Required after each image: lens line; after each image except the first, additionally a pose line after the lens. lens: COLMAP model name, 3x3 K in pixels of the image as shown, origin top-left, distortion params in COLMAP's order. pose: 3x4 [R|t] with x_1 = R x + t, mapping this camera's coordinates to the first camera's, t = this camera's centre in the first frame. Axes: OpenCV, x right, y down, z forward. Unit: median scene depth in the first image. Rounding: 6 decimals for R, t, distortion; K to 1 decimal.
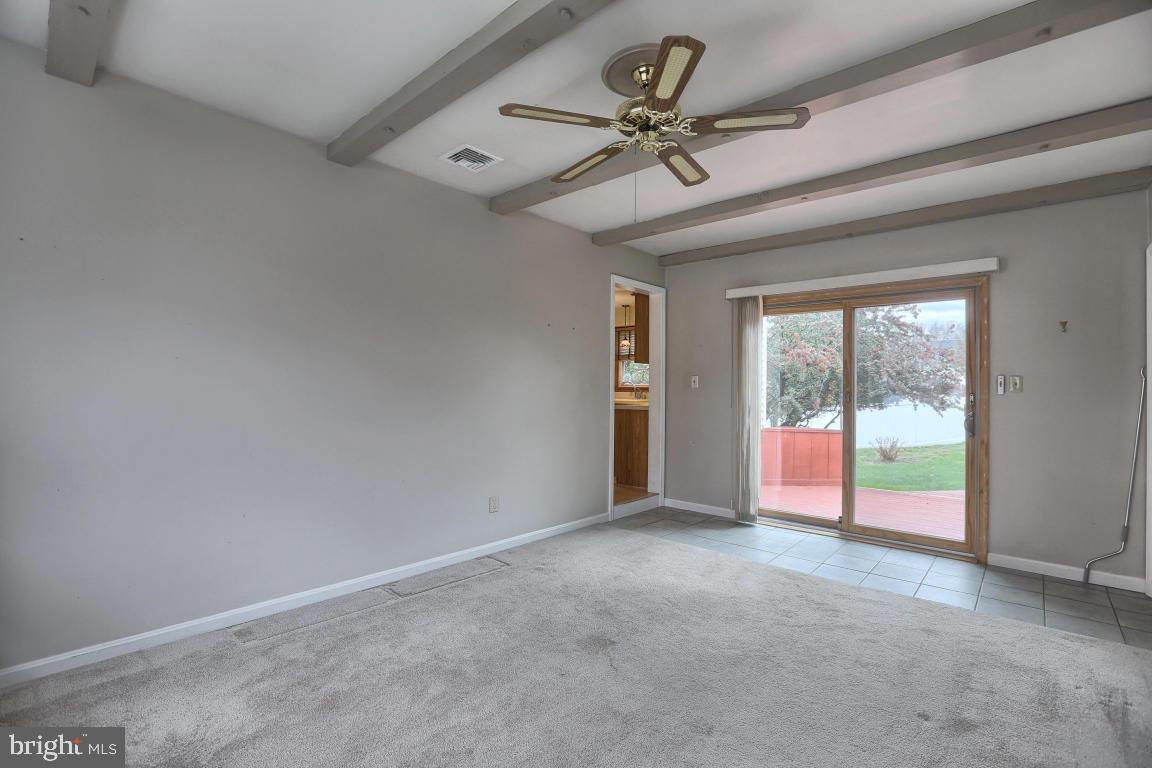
lens RADIAL K [[532.4, 0, 580.4], [0, 532.4, 383.2], [0, 0, 1]] dist [-0.031110, 0.006600]
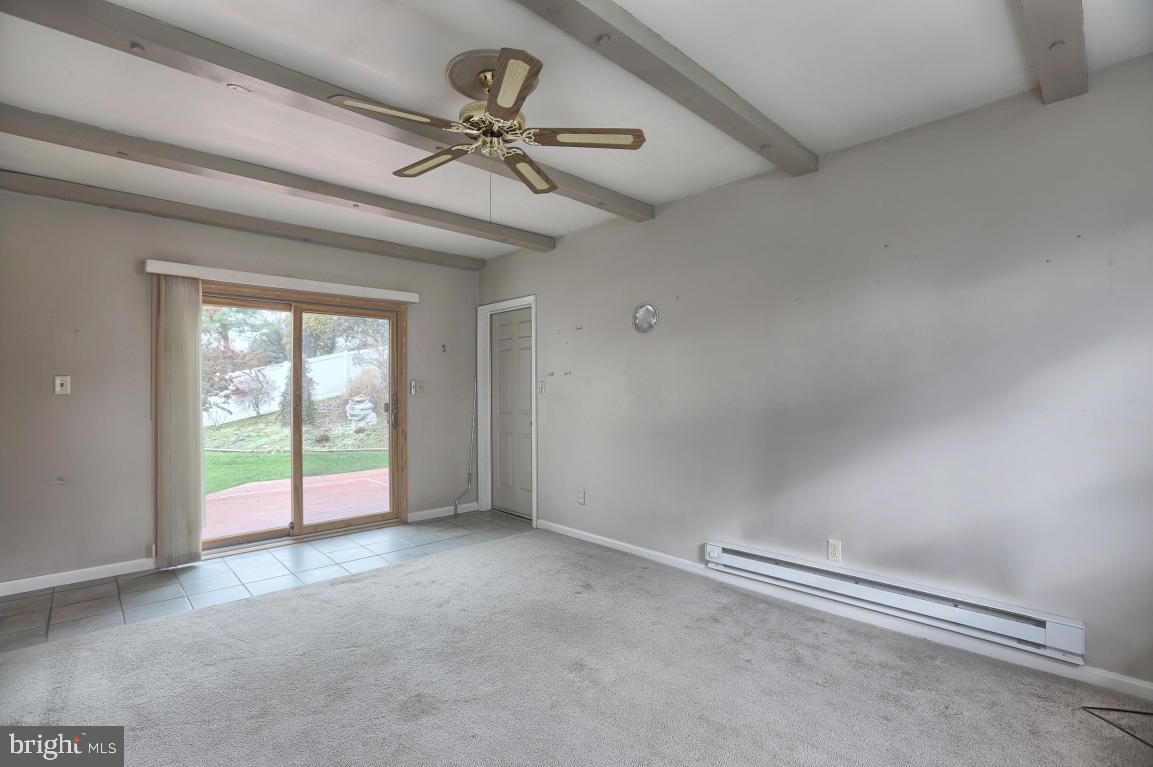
lens RADIAL K [[532.8, 0, 571.0], [0, 532.8, 382.0], [0, 0, 1]] dist [-0.031110, 0.006600]
pose [[0.078274, 0.003567, 0.996925, -0.496636], [-0.000521, 0.999994, -0.003538, -0.005897], [-0.996932, -0.000242, 0.078276, 0.447727]]
